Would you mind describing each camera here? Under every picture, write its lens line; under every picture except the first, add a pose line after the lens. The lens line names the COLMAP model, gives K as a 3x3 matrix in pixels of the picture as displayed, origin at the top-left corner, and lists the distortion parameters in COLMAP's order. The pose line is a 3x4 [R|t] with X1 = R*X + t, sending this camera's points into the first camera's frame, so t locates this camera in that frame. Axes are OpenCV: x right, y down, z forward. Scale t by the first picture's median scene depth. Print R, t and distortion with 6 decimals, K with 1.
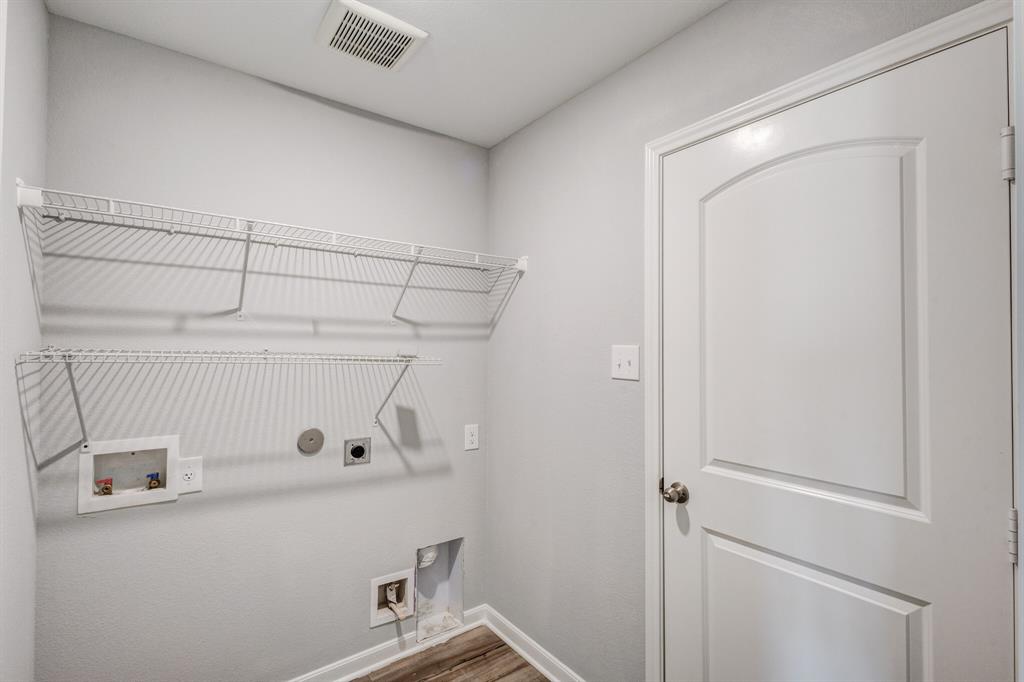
lens RADIAL K [[470.7, 0, 507.4], [0, 470.7, 345.3], [0, 0, 1]] dist [0.005374, -0.002338]
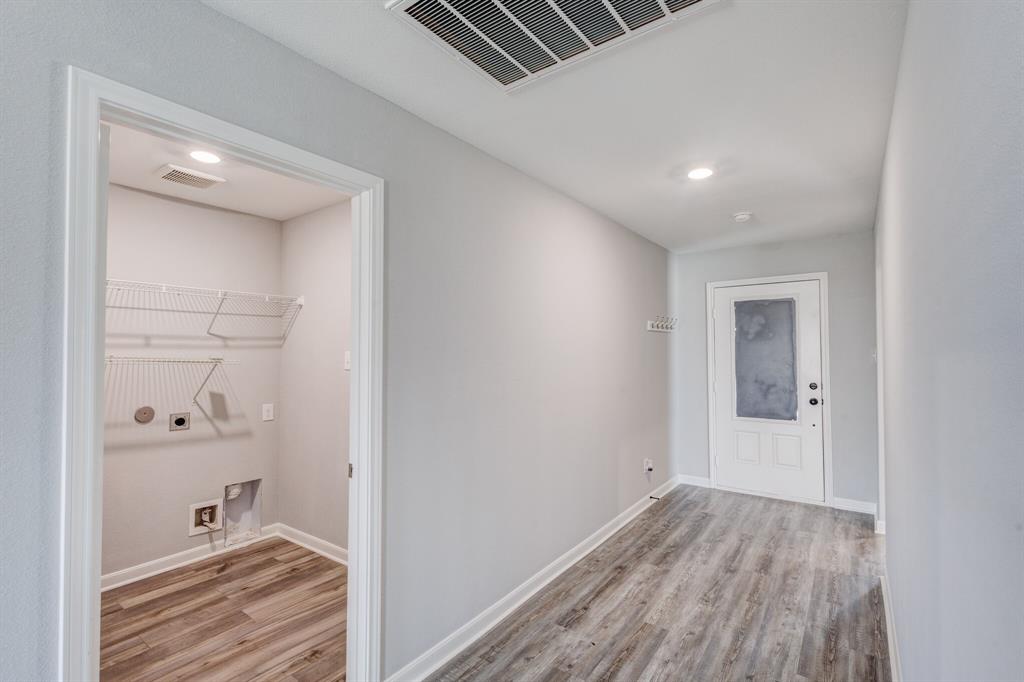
lens RADIAL K [[470.7, 0, 513.8], [0, 470.7, 343.6], [0, 0, 1]] dist [0.005374, -0.002338]
pose [[0.950320, -0.000276, 0.311273, 0.224421], [0.003694, 0.999939, -0.010391, -0.008068], [-0.311251, 0.011025, 0.950264, -0.757489]]
